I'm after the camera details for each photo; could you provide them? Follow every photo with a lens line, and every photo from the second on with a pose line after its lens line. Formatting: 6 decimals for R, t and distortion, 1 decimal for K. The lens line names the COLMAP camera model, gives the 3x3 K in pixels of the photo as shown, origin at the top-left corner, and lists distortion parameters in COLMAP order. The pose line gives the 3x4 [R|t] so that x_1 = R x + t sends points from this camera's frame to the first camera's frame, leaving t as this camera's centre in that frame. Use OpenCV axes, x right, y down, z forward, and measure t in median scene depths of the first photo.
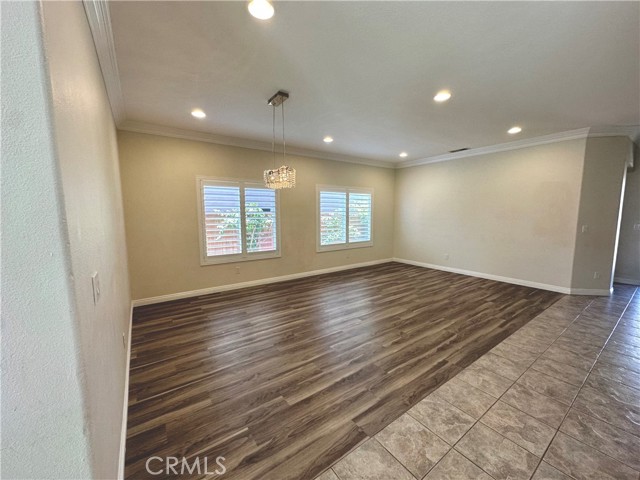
lens RADIAL K [[254.5, 0, 324.7], [0, 254.5, 235.6], [0, 0, 1]] dist [-0.001896, -0.000066]
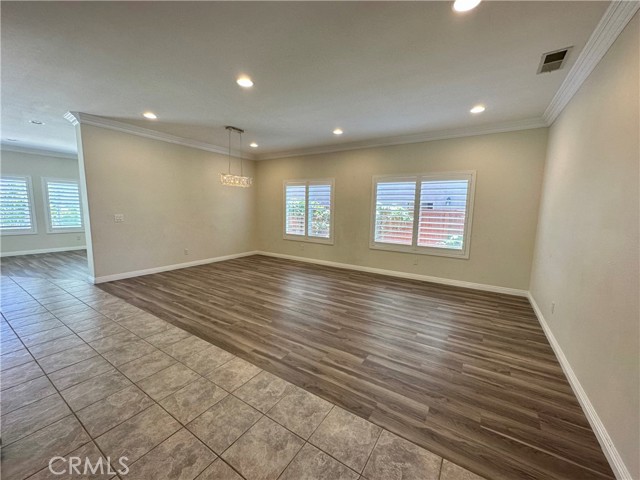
lens RADIAL K [[254.5, 0, 324.6], [0, 254.5, 242.4], [0, 0, 1]] dist [-0.001896, -0.000066]
pose [[0.374675, 0.139689, -0.916573, 1.318741], [-0.101908, 0.988800, 0.109039, -0.069875], [0.921539, 0.052552, 0.384714, 0.805897]]
